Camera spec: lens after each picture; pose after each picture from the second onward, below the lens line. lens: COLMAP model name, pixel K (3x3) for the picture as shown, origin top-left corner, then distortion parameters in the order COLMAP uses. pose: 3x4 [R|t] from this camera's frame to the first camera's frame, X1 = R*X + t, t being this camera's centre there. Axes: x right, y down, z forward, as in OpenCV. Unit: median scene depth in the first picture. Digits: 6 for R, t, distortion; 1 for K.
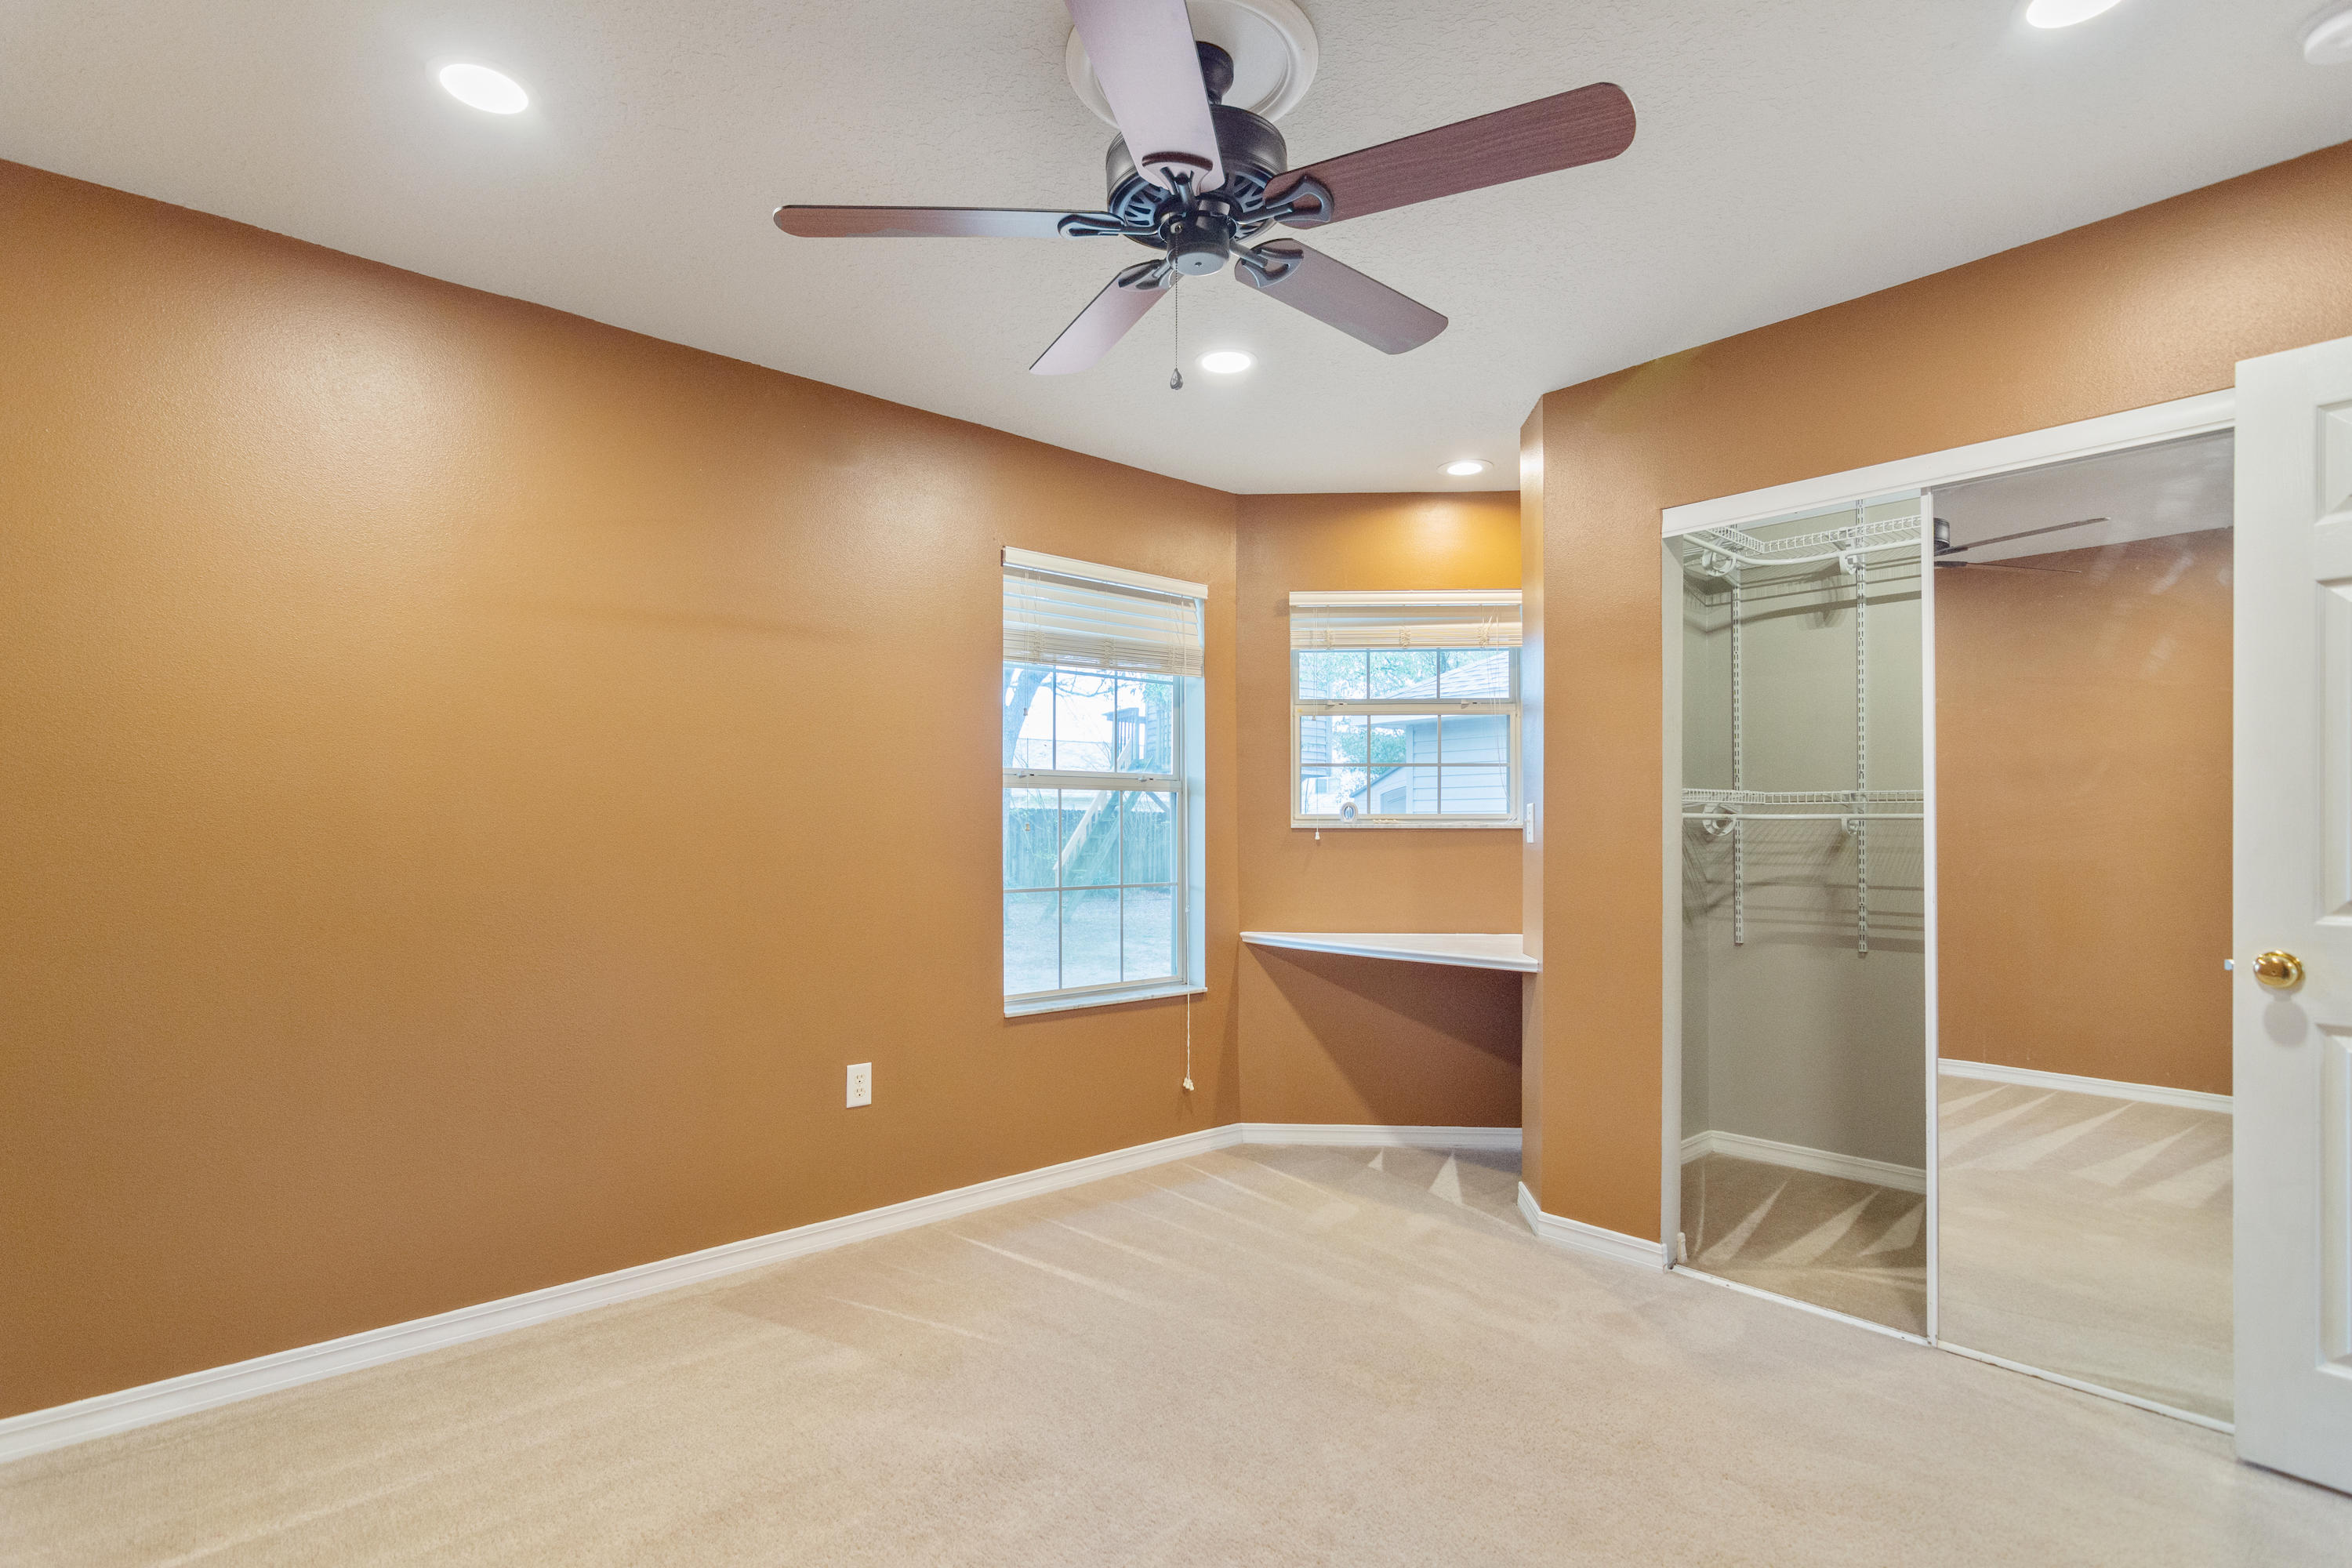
lens RADIAL K [[1137.0, 0, 1167.4], [0, 1137.0, 764.5], [0, 0, 1]] dist [-0.000893, 0.000102]
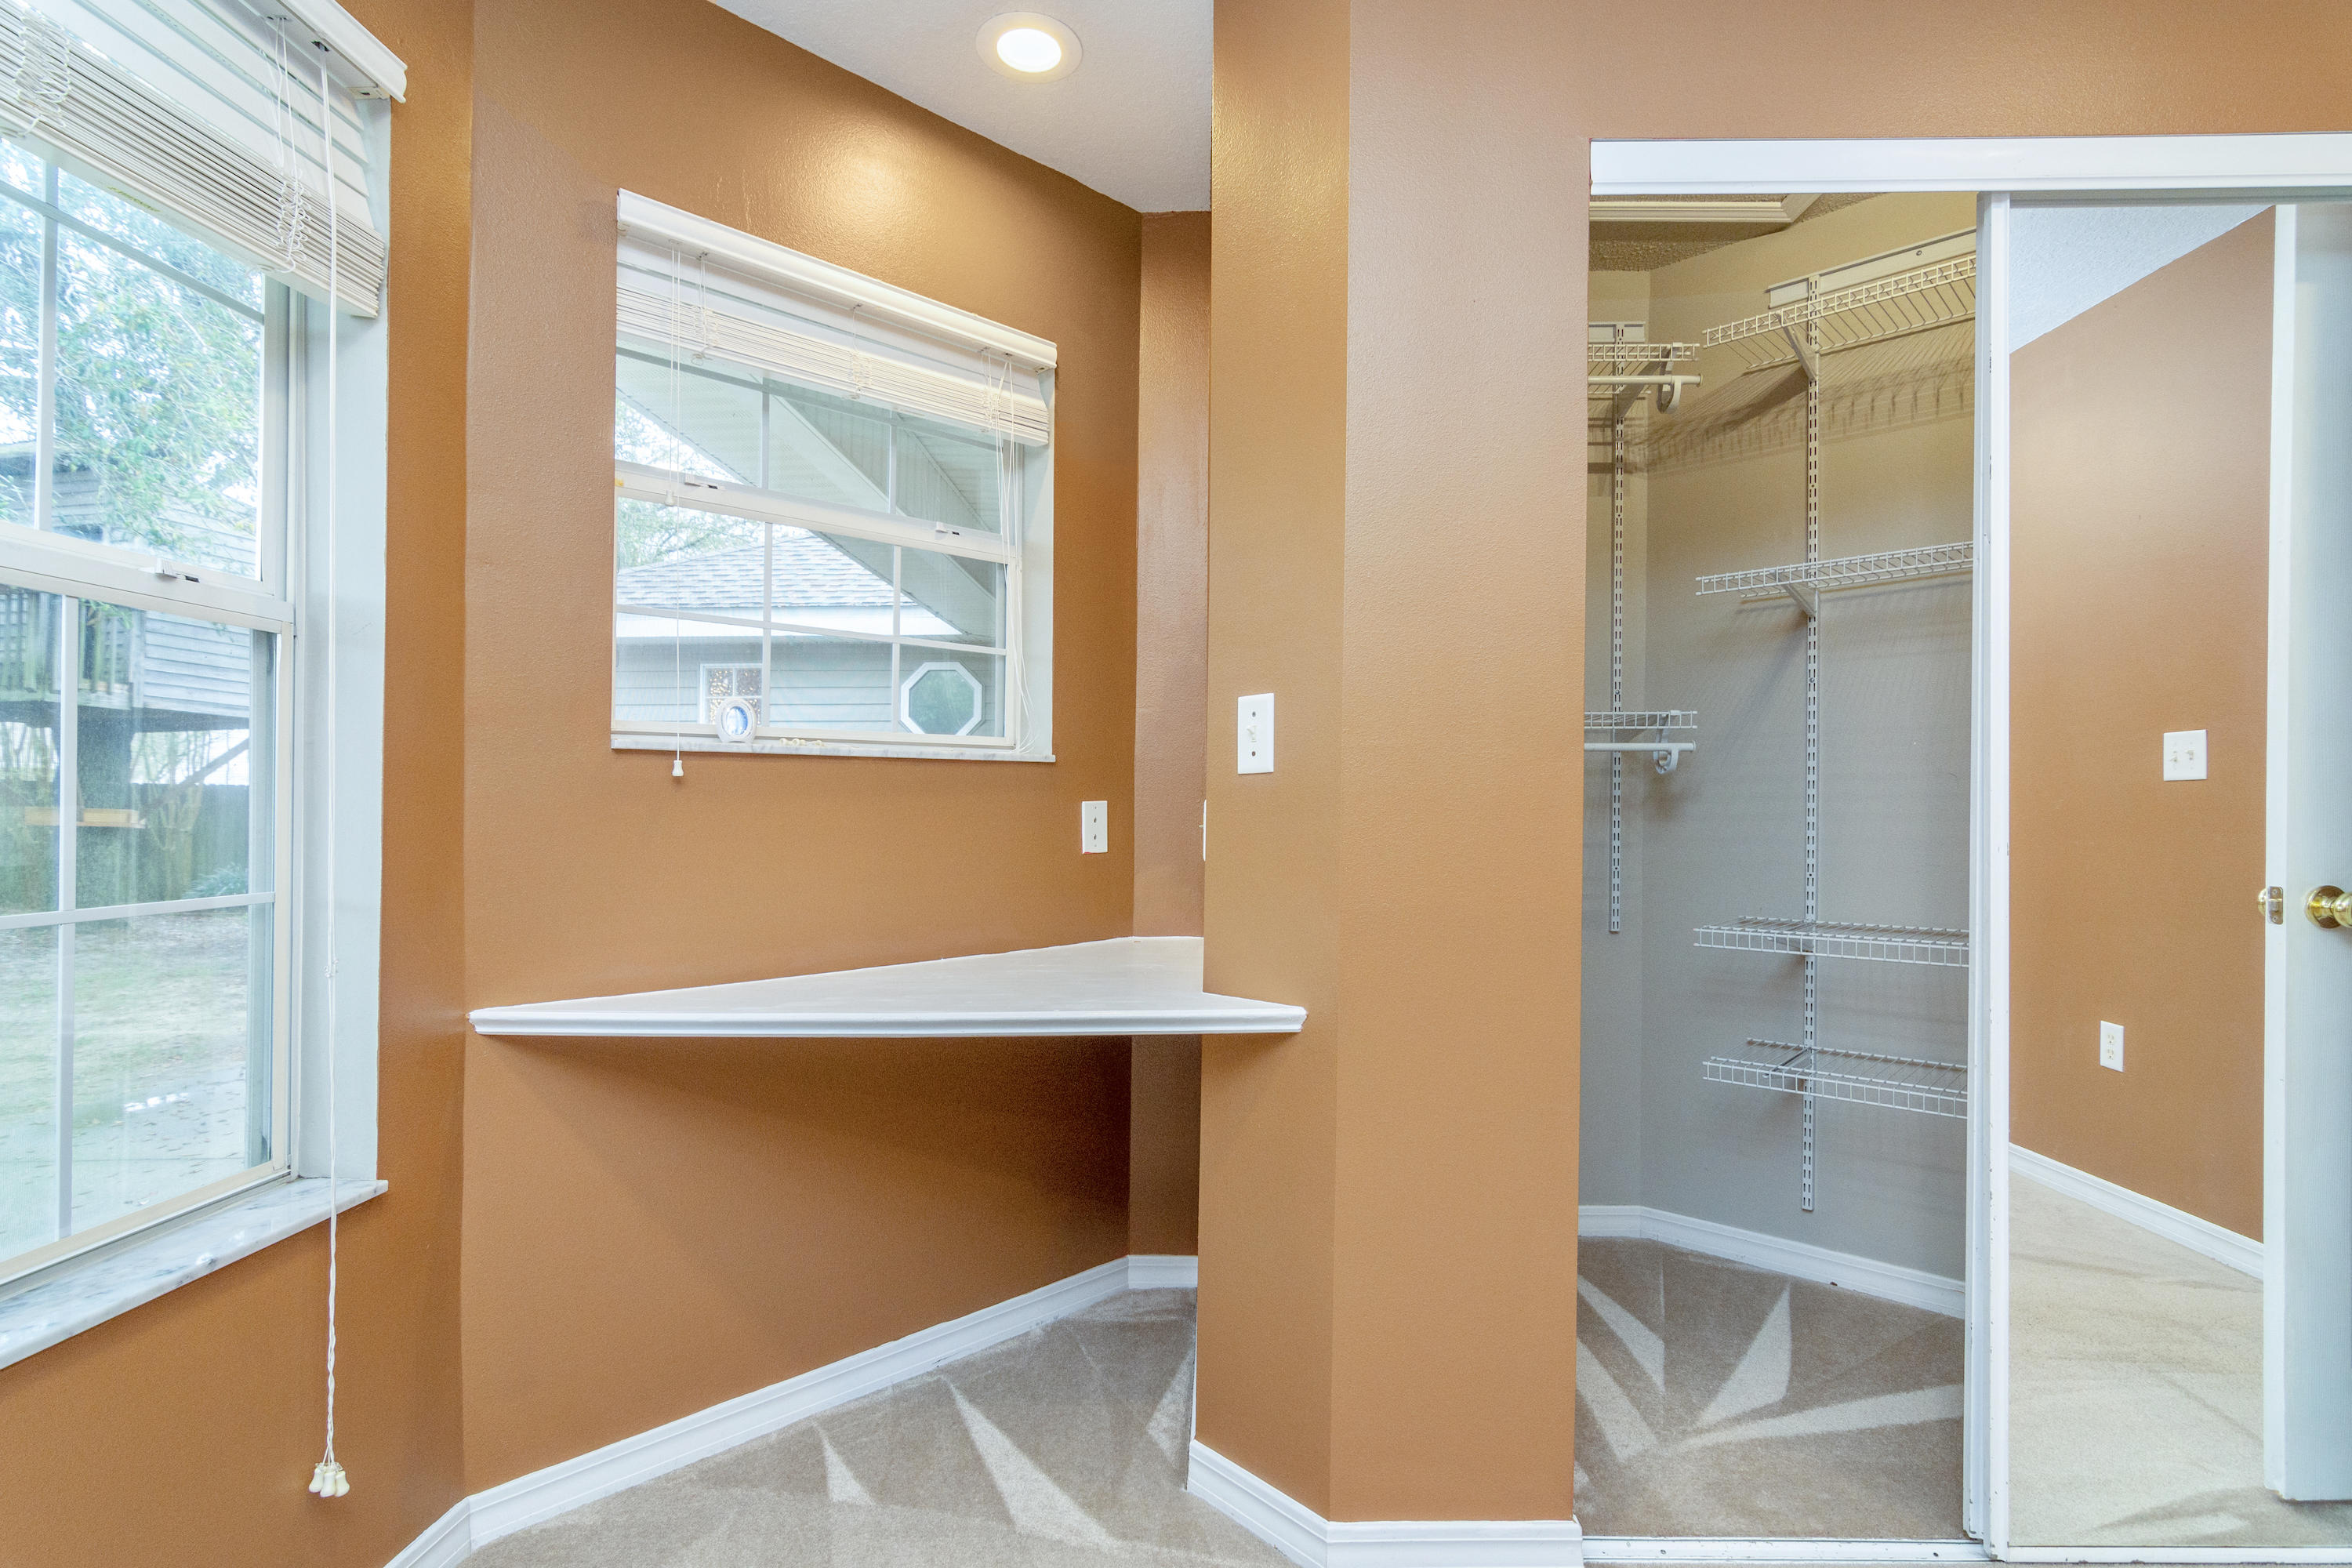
lens RADIAL K [[1137.0, 0, 1167.4], [0, 1137.0, 764.5], [0, 0, 1]] dist [-0.000893, 0.000102]
pose [[0.670615, 0.019879, 0.741539, -0.072962], [-0.039824, 0.999164, 0.009229, 0.054109], [-0.740736, -0.035720, 0.670846, 0.612747]]
